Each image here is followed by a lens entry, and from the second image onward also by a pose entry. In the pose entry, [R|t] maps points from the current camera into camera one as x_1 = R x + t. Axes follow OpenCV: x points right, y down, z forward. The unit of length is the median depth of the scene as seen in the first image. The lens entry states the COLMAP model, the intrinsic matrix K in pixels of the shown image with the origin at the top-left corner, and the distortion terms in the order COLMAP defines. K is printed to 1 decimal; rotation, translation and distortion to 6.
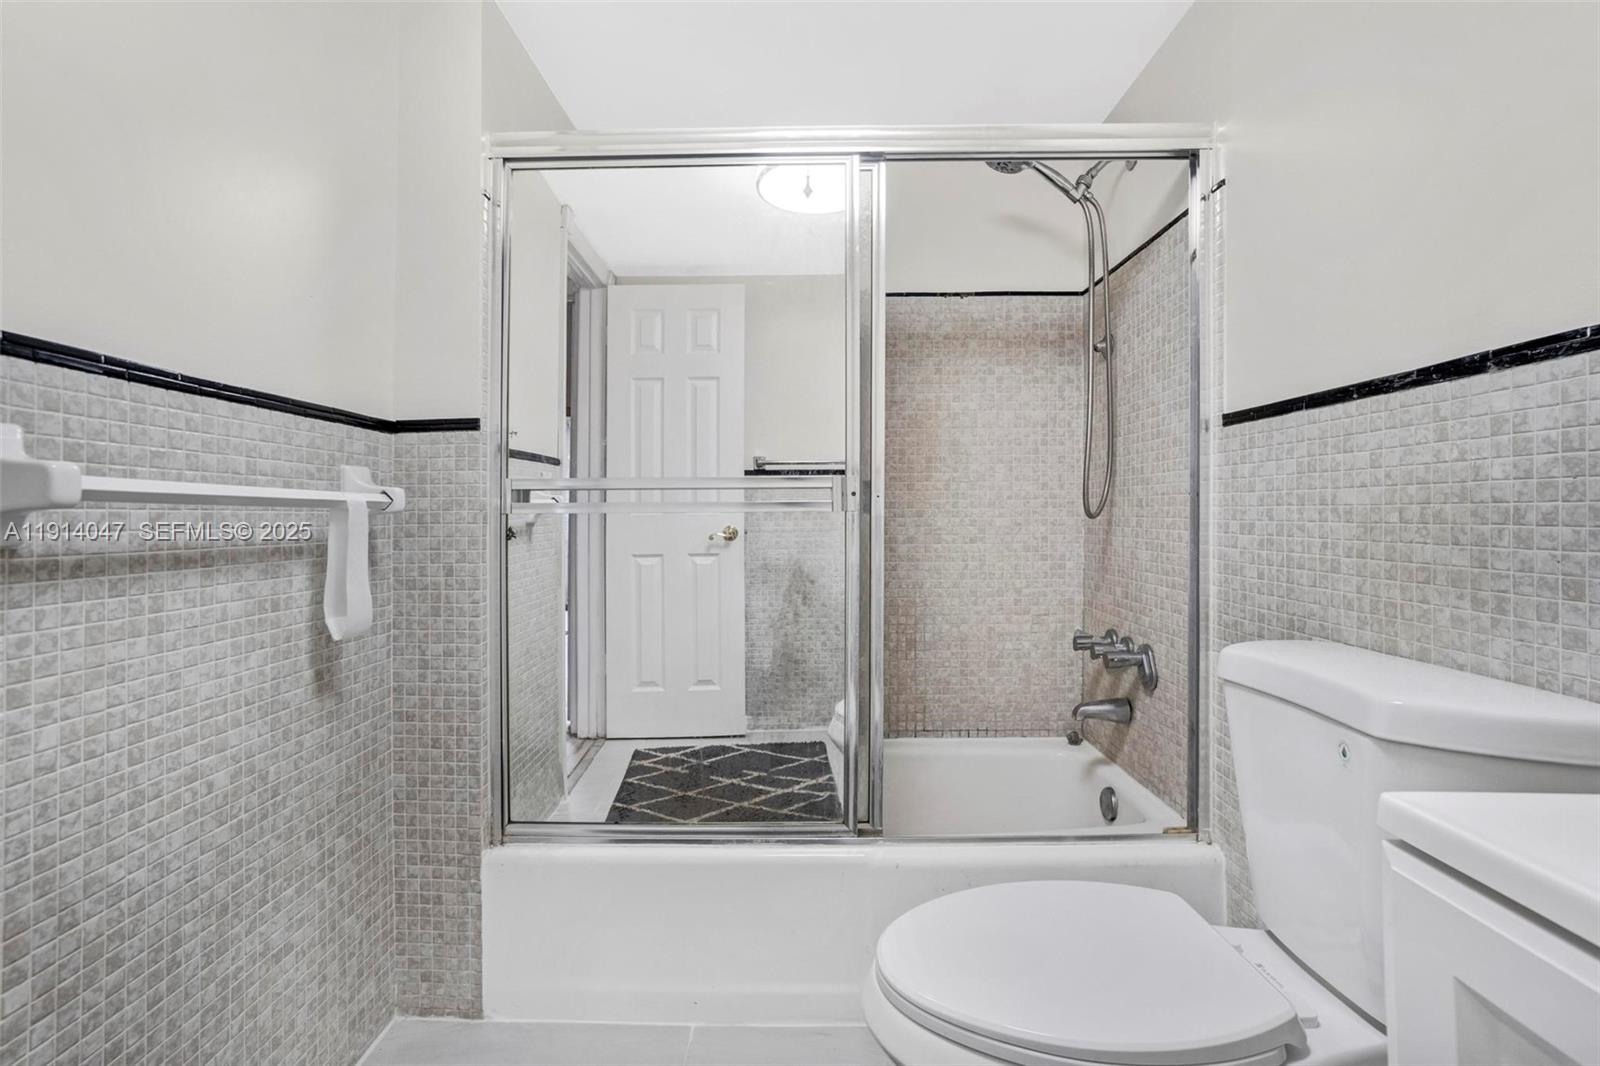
lens RADIAL K [[742.4, 0, 785.8], [0, 742.4, 528.9], [0, 0, 1]] dist [-0.054786, 0.024600]
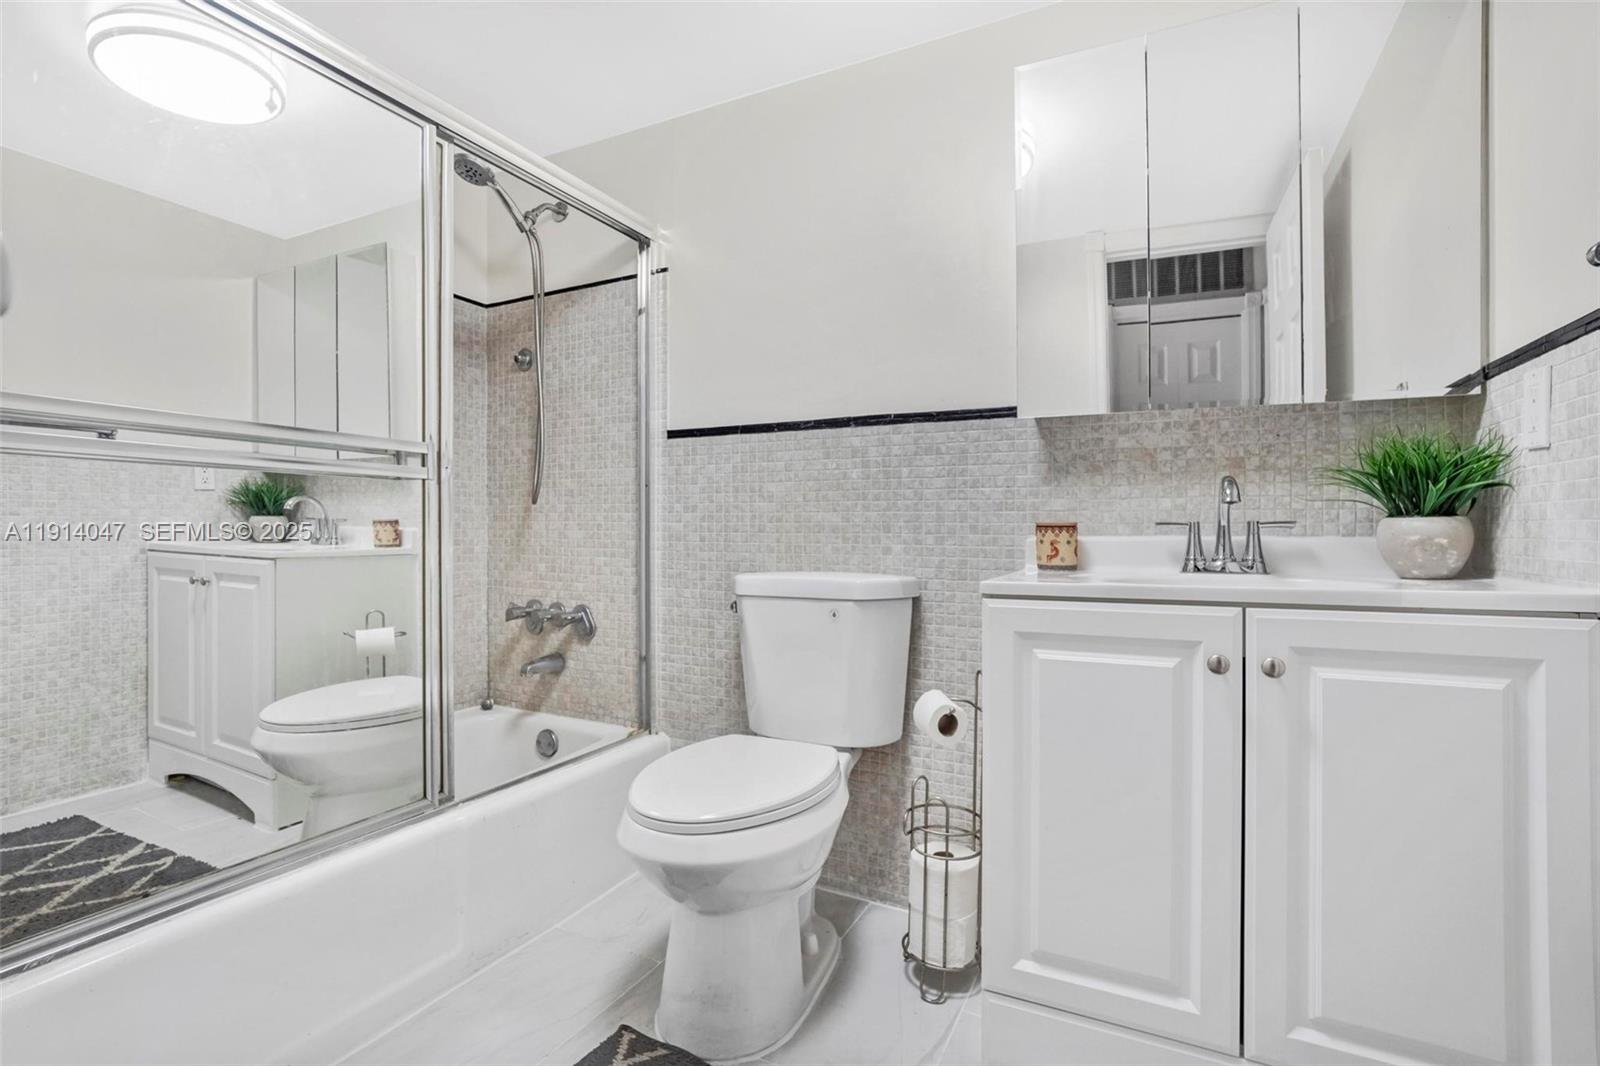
lens RADIAL K [[751.5, 0, 796.9], [0, 751.5, 554.6], [0, 0, 1]] dist [-0.065109, 0.027403]
pose [[0.411653, -0.013857, 0.911235, -0.690065], [0.011411, 0.999884, 0.010050, 0.081923], [-0.911269, 0.006261, 0.411764, 0.169831]]
